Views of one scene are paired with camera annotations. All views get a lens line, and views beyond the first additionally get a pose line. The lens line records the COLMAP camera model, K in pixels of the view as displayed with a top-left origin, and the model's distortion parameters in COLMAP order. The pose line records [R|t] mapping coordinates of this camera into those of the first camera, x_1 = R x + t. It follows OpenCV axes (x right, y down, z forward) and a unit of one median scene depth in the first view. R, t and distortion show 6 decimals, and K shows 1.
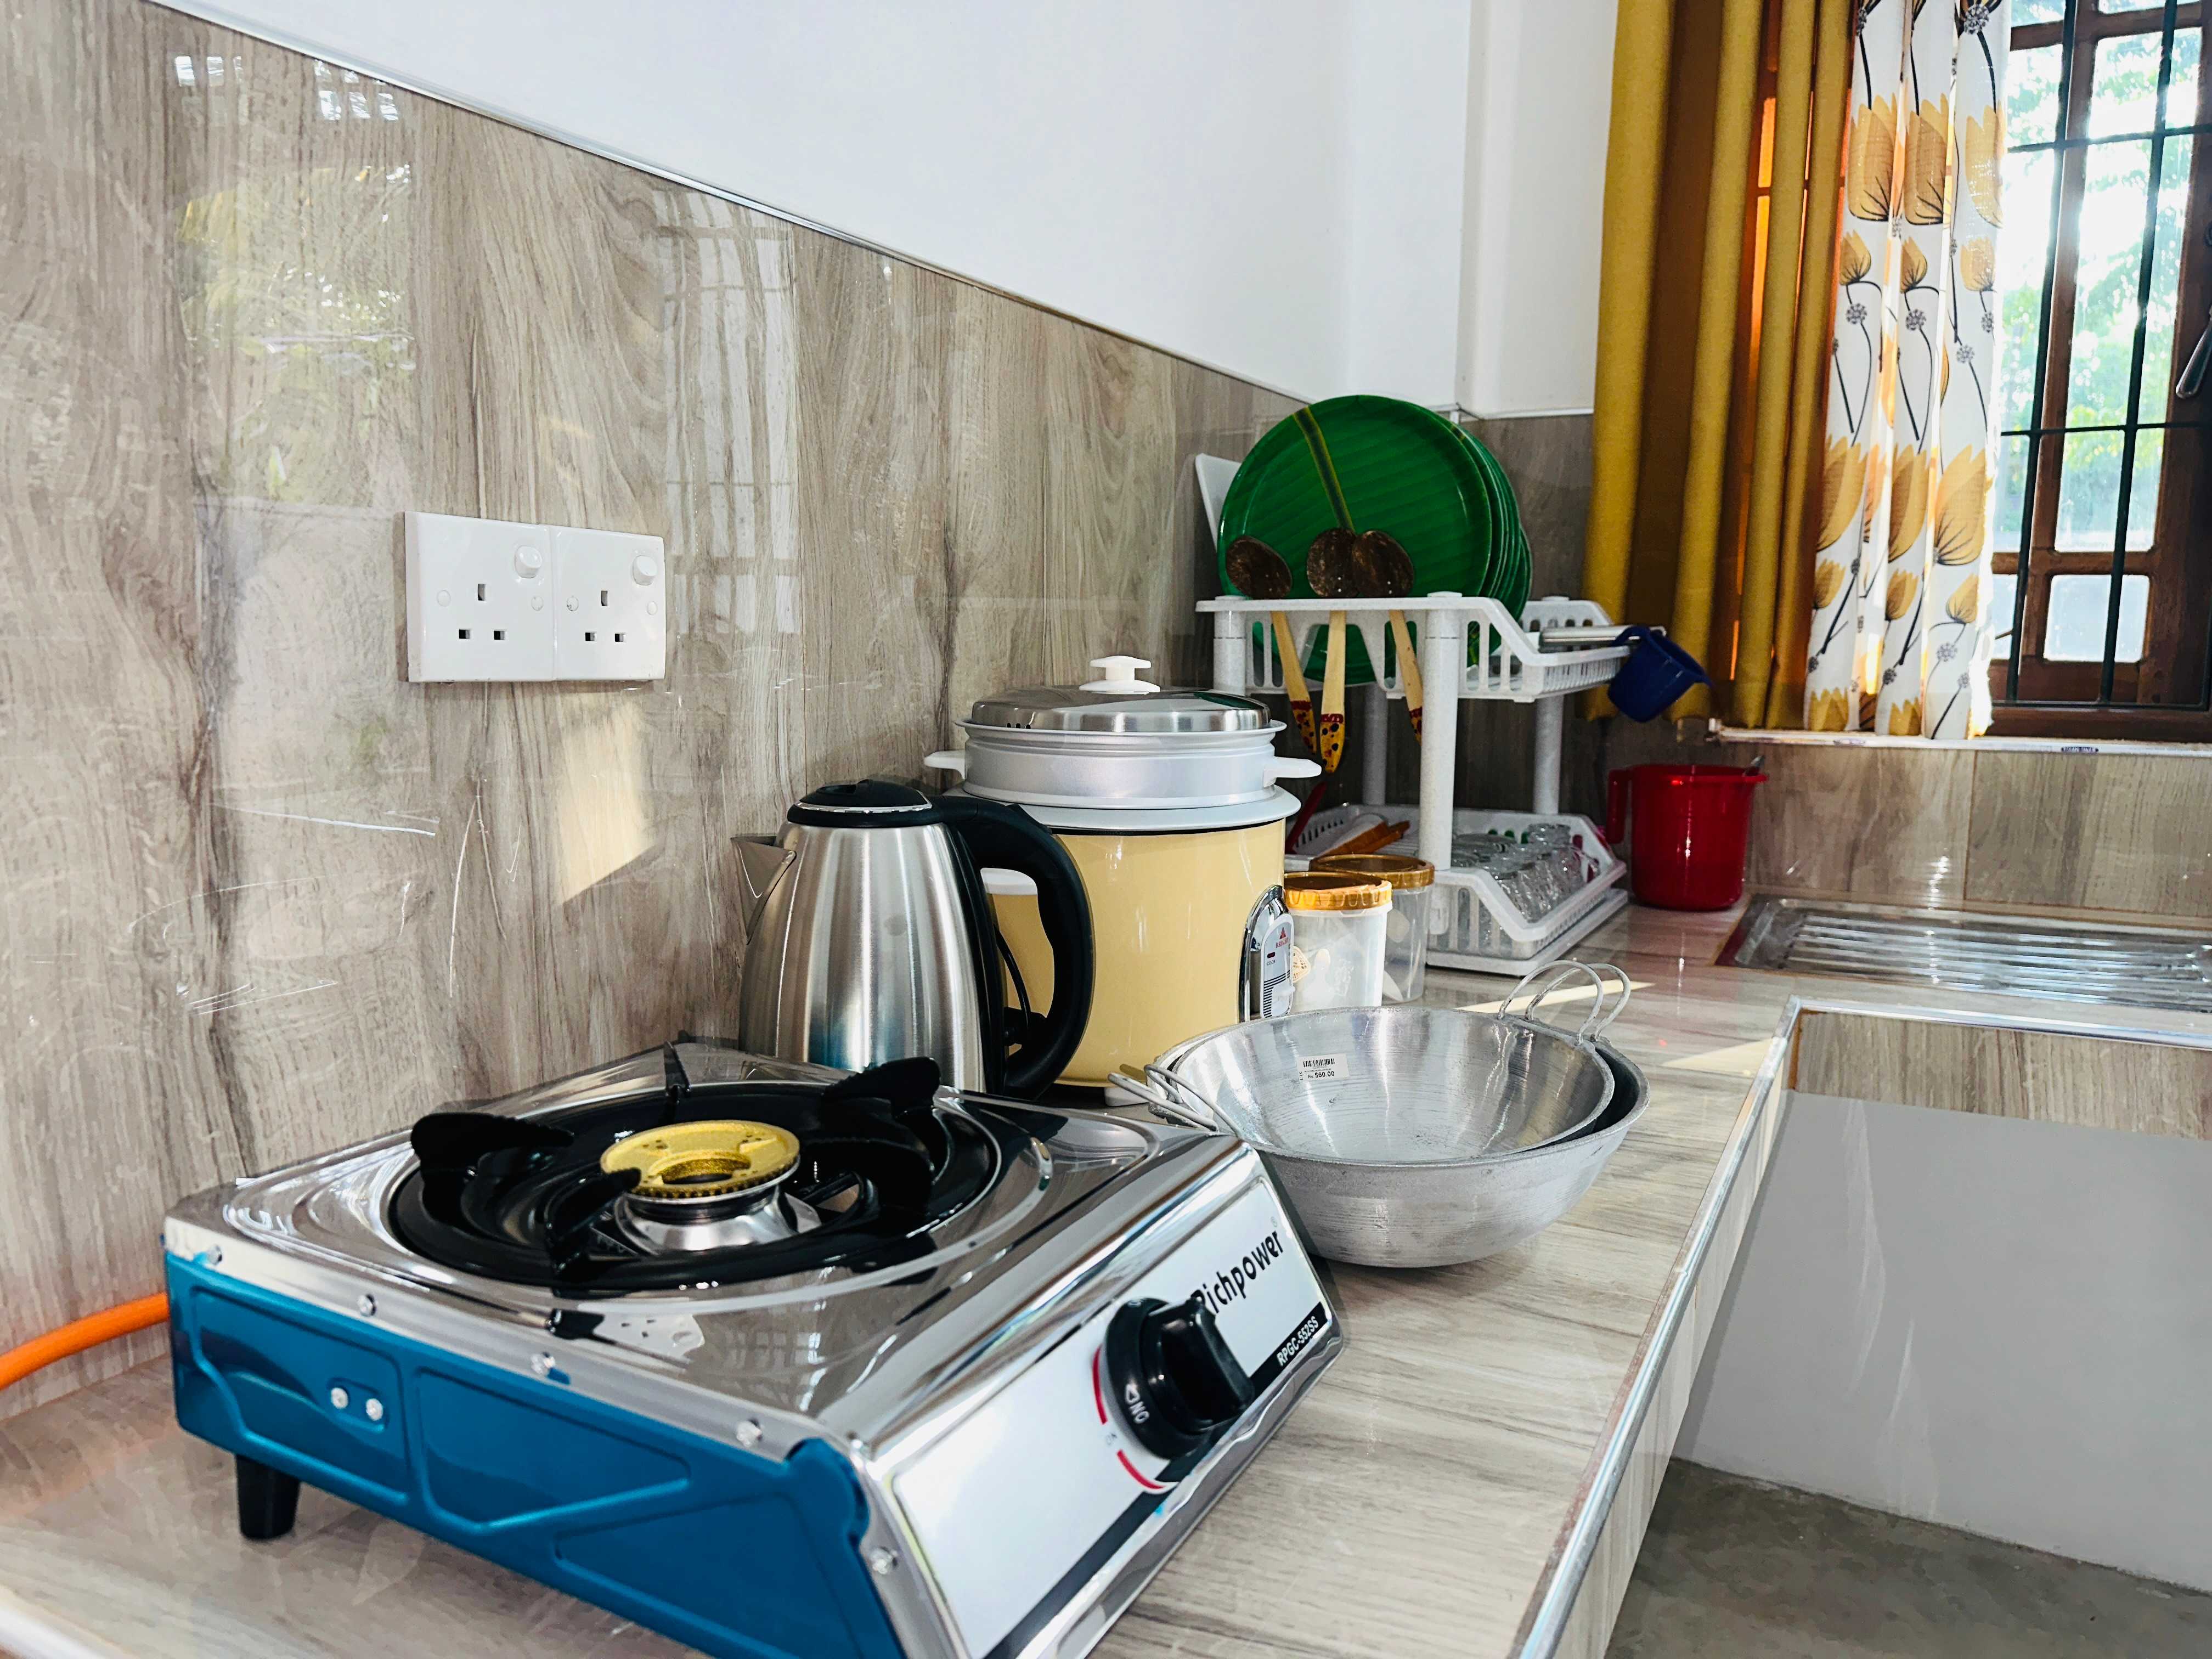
lens RADIAL K [[1558.8, 0, 1121.6], [0, 1558.8, 844.8], [0, 0, 1]] dist [0.044078, -0.065244]
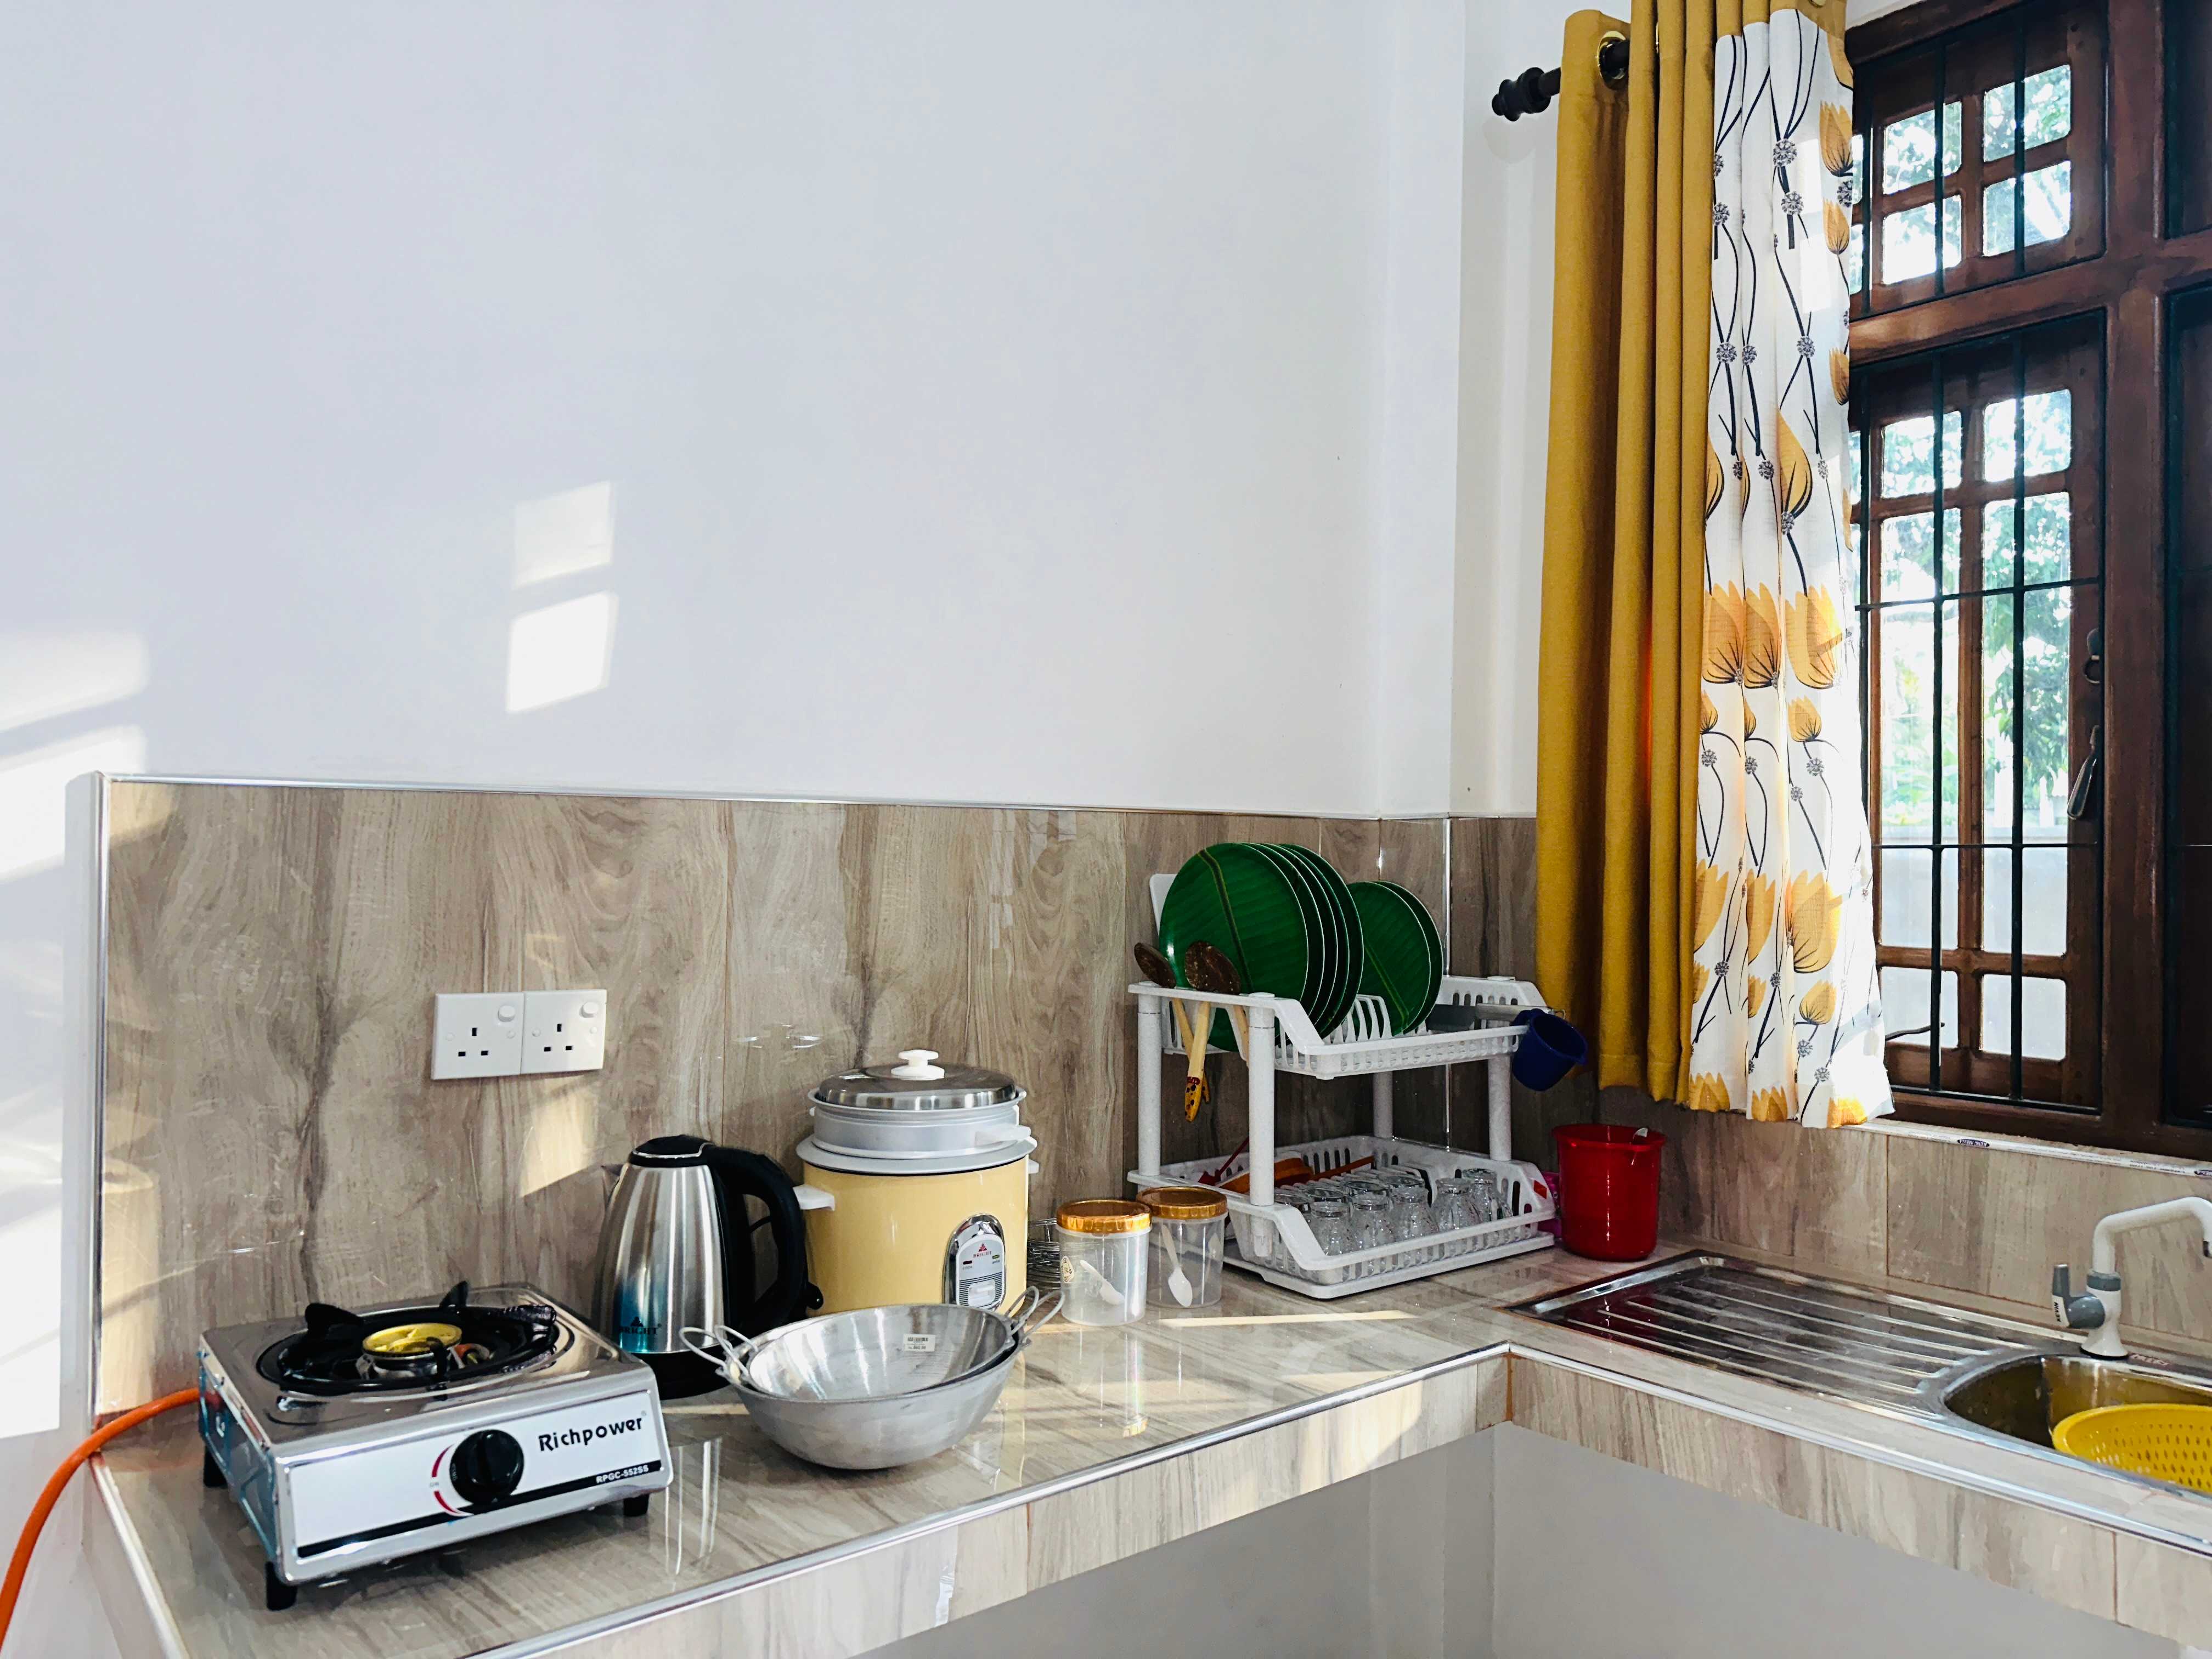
lens RADIAL K [[1558.8, 0, 1108.3], [0, 1558.8, 834.8], [0, 0, 1]] dist [0.044078, -0.065244]
pose [[0.925550, 0.003927, -0.378606, 0.981289], [-0.063219, 0.987512, -0.144303, -0.159565], [0.373311, 0.157495, 0.914240, -0.485409]]
